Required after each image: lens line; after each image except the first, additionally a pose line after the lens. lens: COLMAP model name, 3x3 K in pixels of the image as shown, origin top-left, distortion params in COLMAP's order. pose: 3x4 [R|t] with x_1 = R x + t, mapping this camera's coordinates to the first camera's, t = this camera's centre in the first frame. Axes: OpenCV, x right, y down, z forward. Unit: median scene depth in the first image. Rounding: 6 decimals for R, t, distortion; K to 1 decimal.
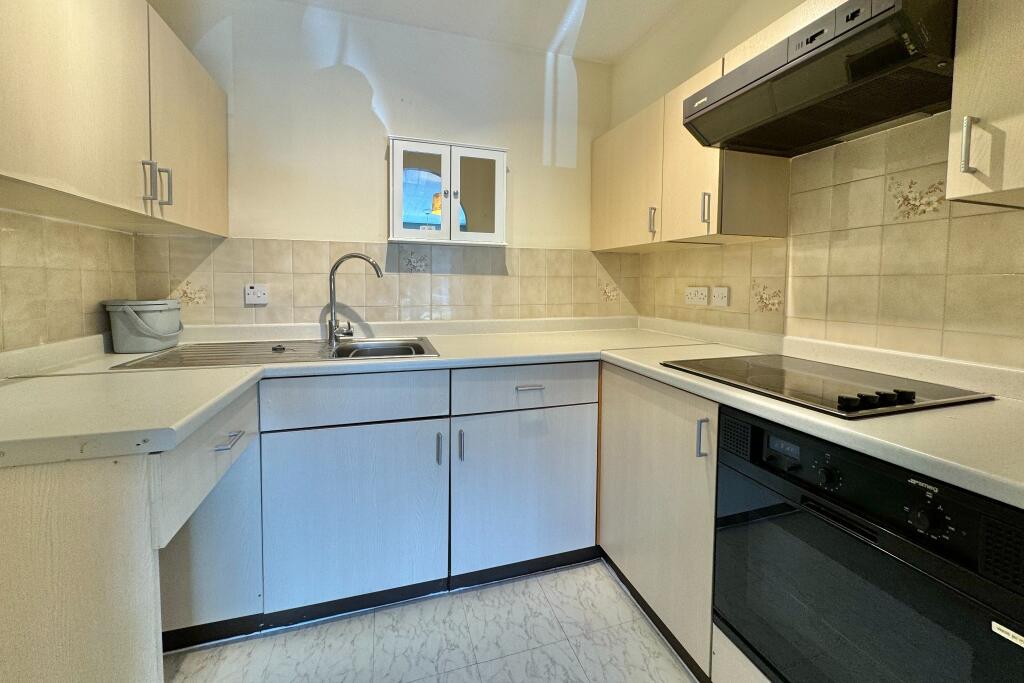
lens RADIAL K [[406.8, 0, 508.3], [0, 406.8, 339.7], [0, 0, 1]] dist [0.001594, 0.000278]
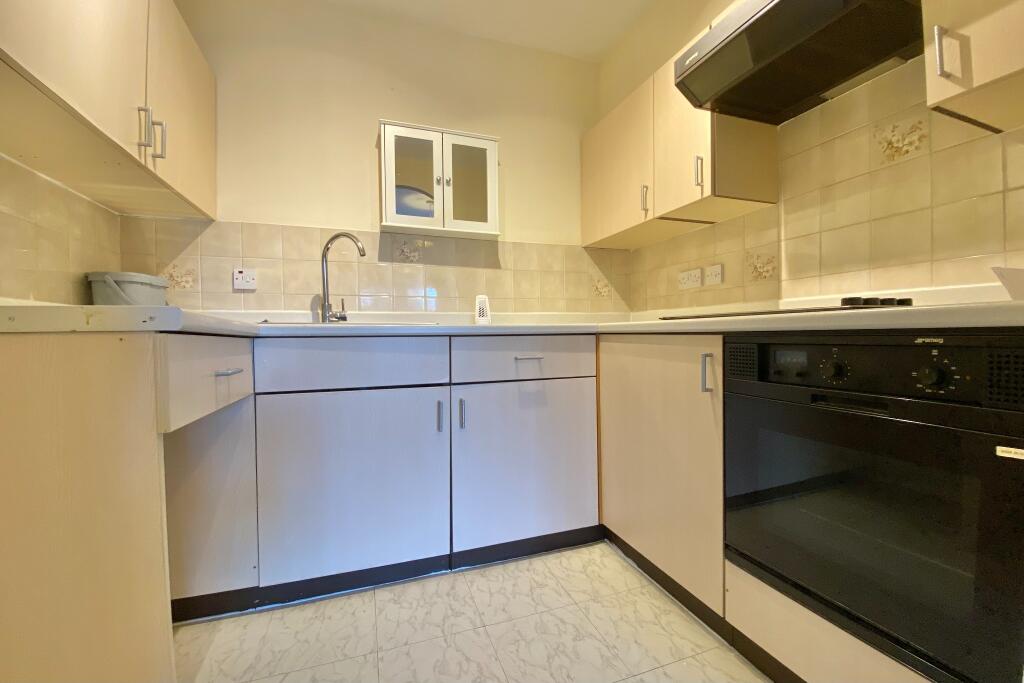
lens RADIAL K [[409.1, 0, 510.5], [0, 409.1, 343.4], [0, 0, 1]] dist [0.033629, -0.028123]
pose [[0.999345, -0.021873, 0.028846, -0.022453], [0.022758, 0.999269, -0.030729, 0.121686], [-0.028152, 0.031365, 0.999111, -0.001611]]
